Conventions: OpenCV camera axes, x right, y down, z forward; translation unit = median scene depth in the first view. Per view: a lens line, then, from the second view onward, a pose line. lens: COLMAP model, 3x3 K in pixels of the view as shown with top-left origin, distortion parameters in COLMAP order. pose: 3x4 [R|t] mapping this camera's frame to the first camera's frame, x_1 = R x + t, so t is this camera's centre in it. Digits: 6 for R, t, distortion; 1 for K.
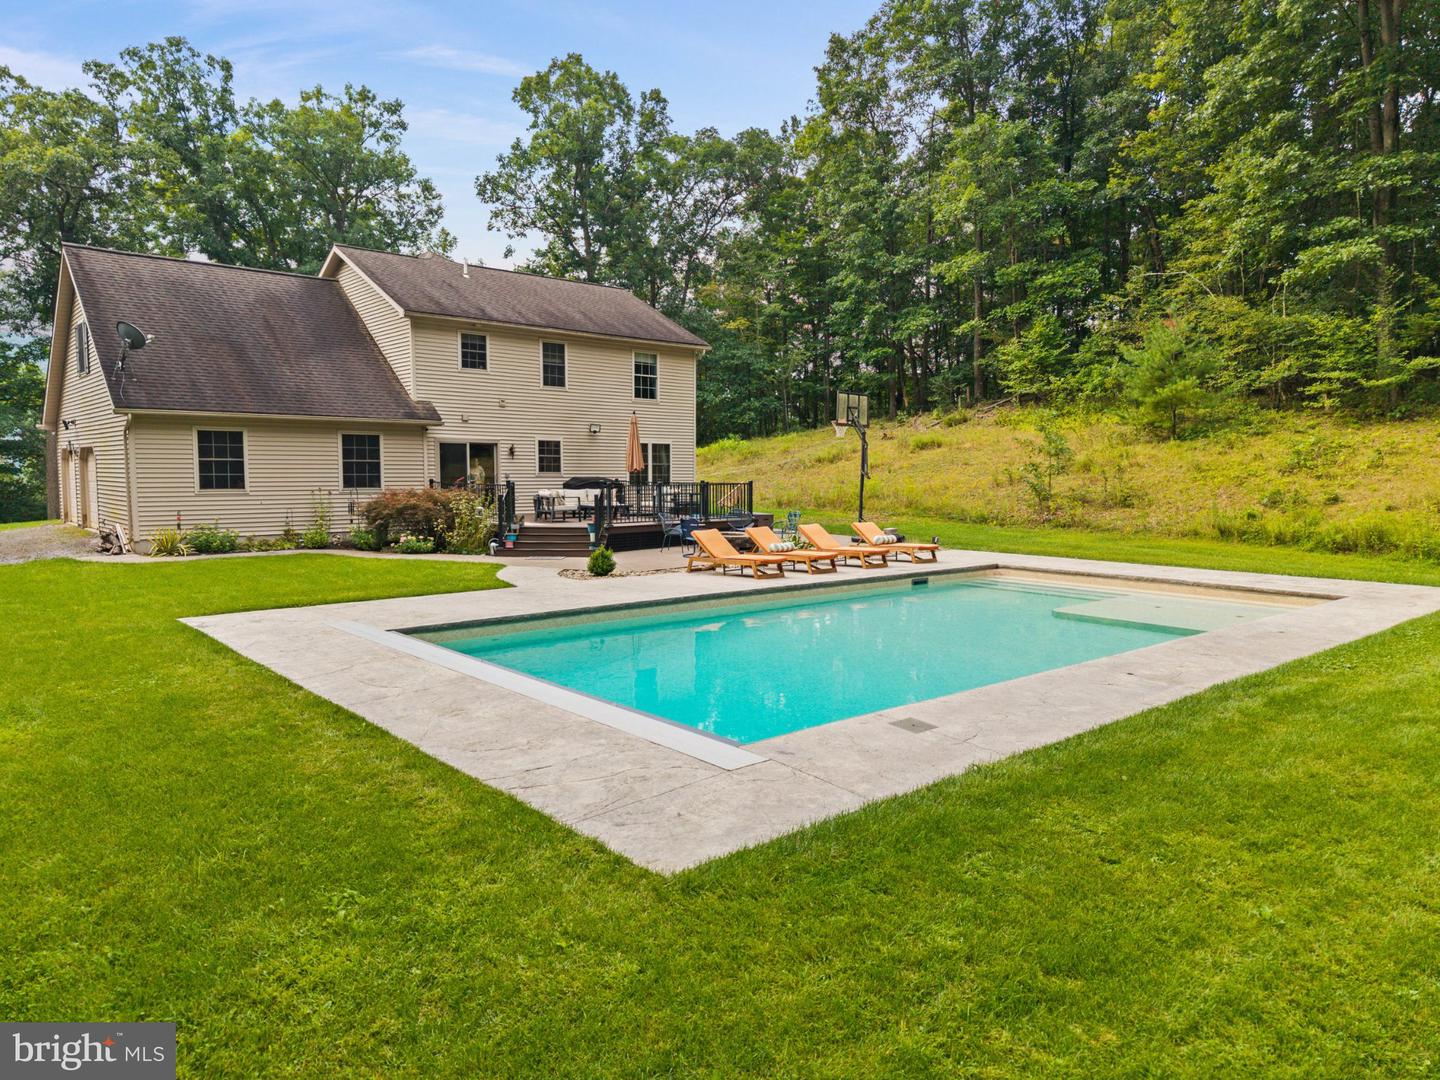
lens RADIAL K [[959.2, 0, 723.5], [0, 959.2, 543.8], [0, 0, 1]] dist [0.060526, -0.077442]
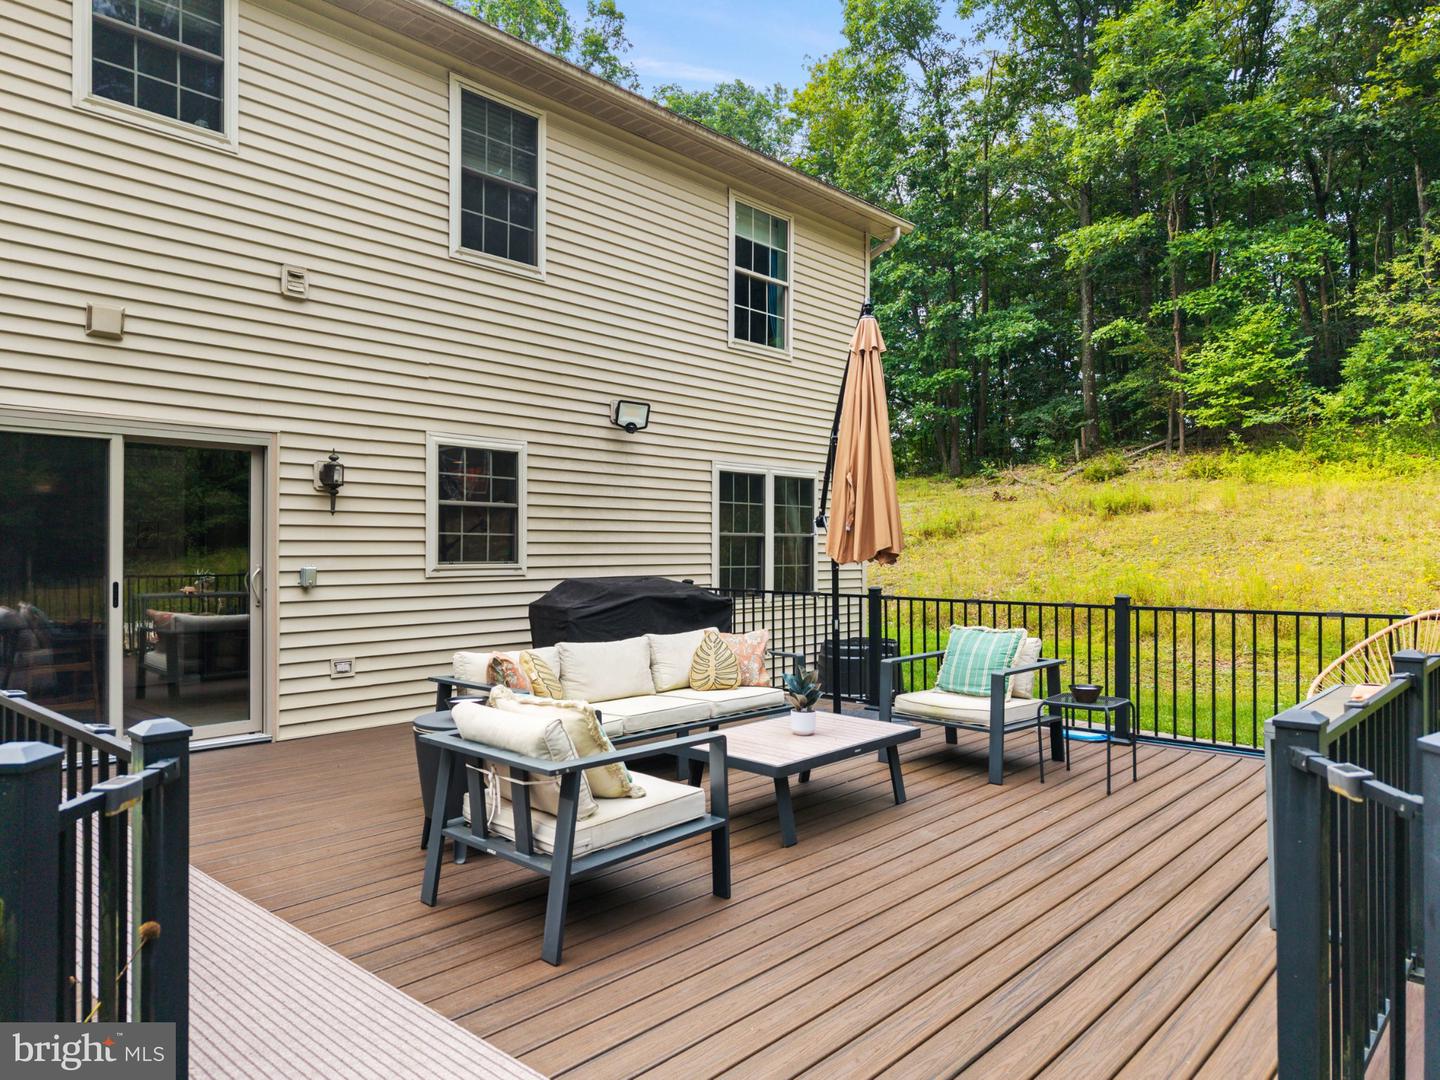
lens RADIAL K [[959.2, 0, 723.5], [0, 959.2, 543.8], [0, 0, 1]] dist [0.060526, -0.077442]
pose [[0.993278, 0.001605, 0.115739, -0.142455], [0.007842, 0.996674, -0.081117, -0.056529], [-0.115484, 0.081480, 0.989962, 0.714724]]
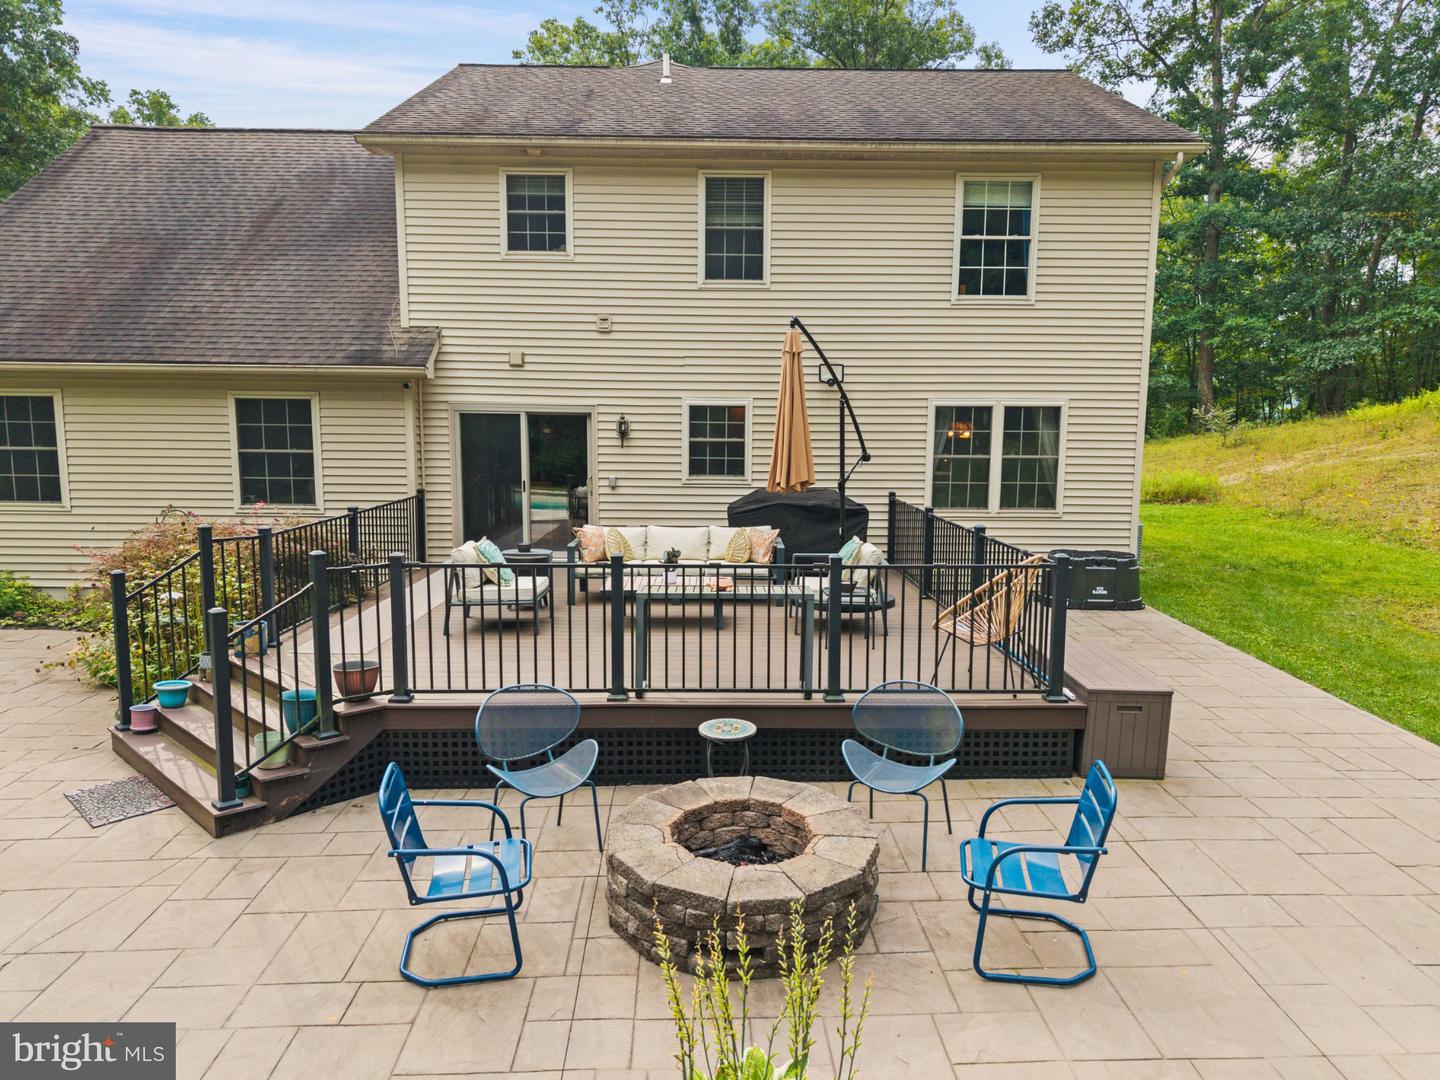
lens RADIAL K [[967.3, 0, 720.0], [0, 967.3, 540.0], [0, 0, 1]] dist [0.016361, -0.002557]
pose [[0.754078, 0.082433, -0.651591, 0.114450], [-0.056948, 0.996562, 0.060170, -0.071160], [0.654311, -0.008266, 0.756181, 0.657229]]
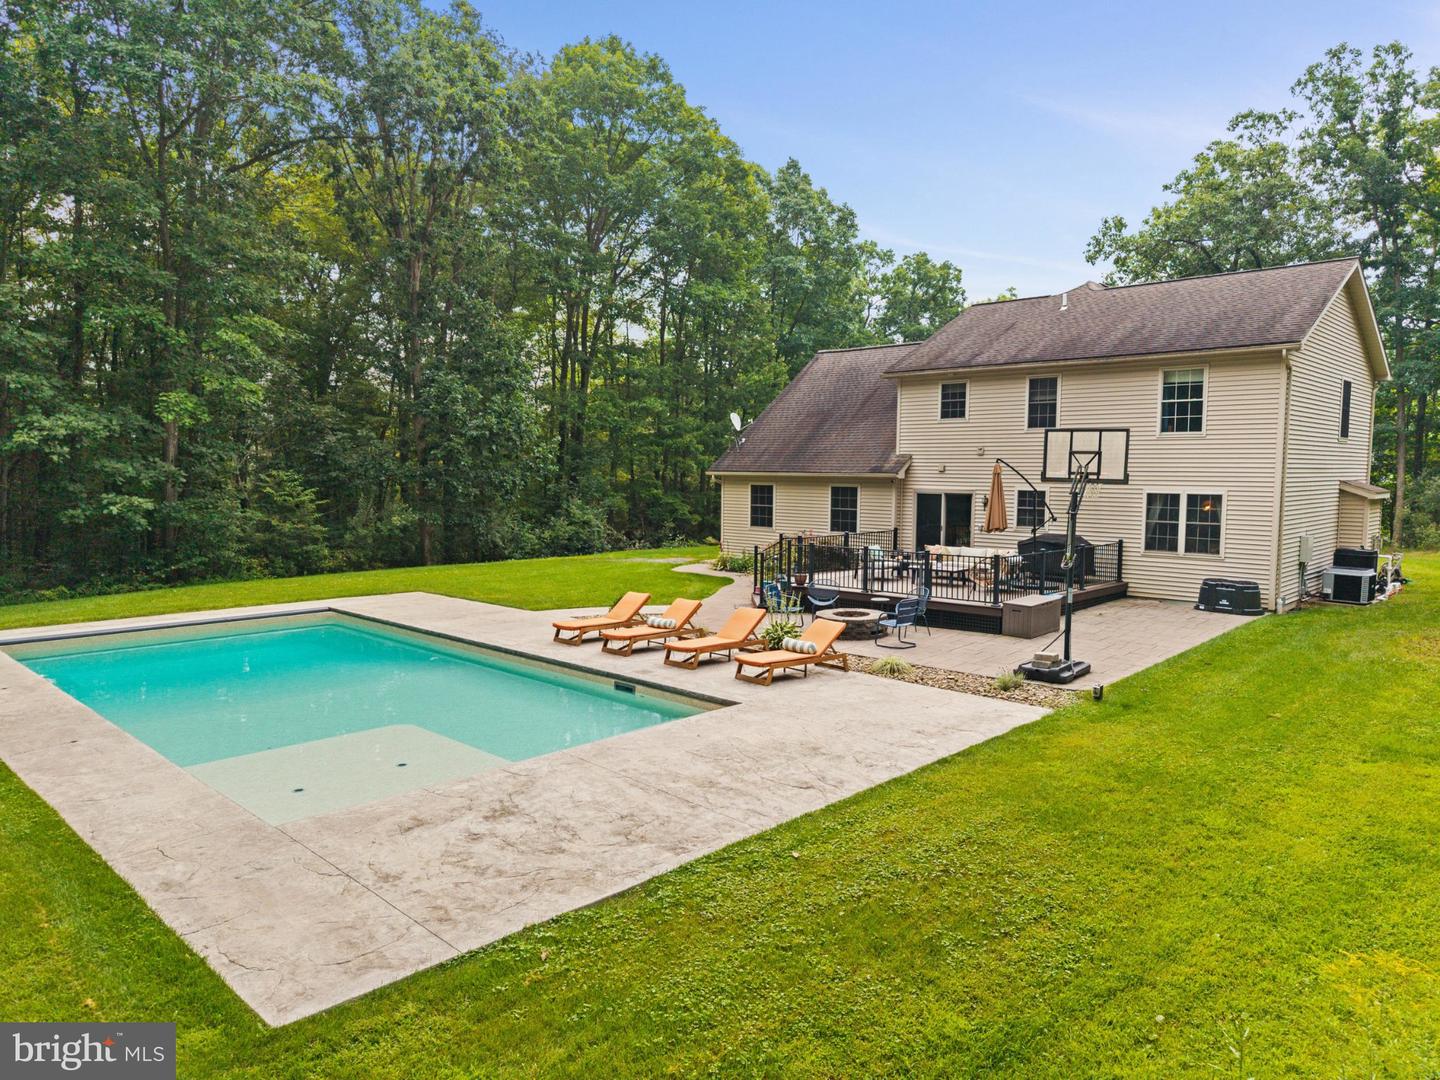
lens RADIAL K [[967.3, 0, 720.0], [0, 967.3, 540.0], [0, 0, 1]] dist [0.016361, -0.002557]
pose [[0.092763, 0.068555, -0.993325, 0.656481], [-0.085696, 0.994475, 0.060632, -0.091418], [0.991994, 0.079499, 0.098125, 0.633767]]
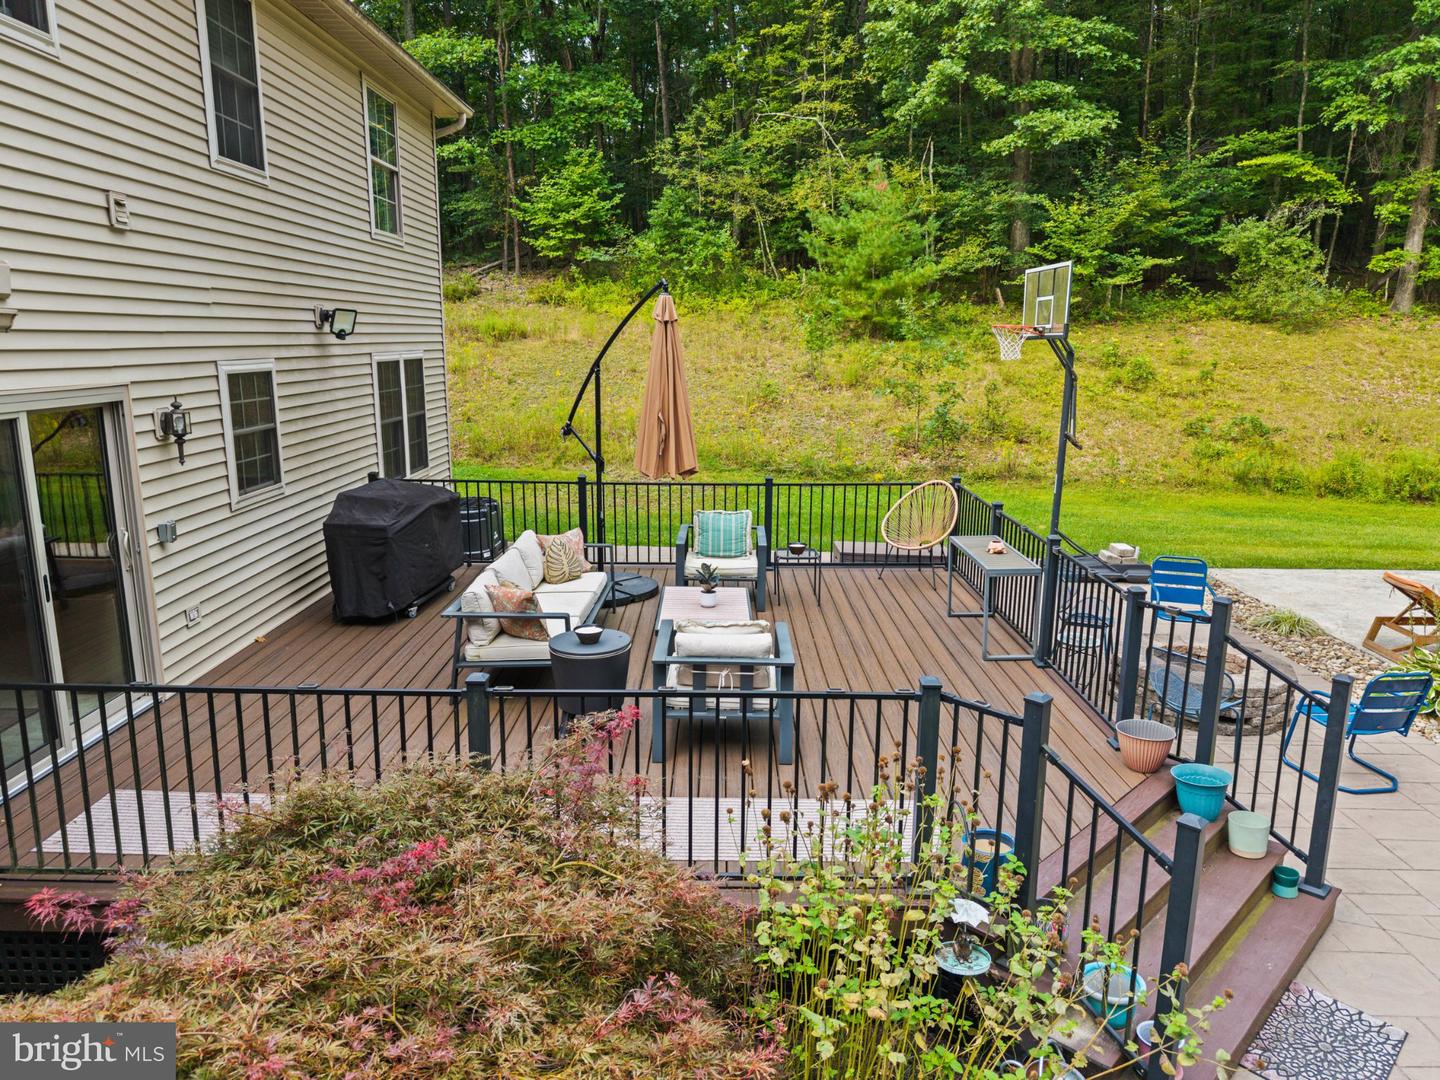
lens RADIAL K [[967.3, 0, 720.0], [0, 967.3, 540.0], [0, 0, 1]] dist [0.016361, -0.002557]
pose [[0.657403, -0.151201, 0.738213, -0.299955], [0.049867, 0.986244, 0.157594, -0.096225], [-0.751887, -0.066790, 0.655900, 0.712727]]
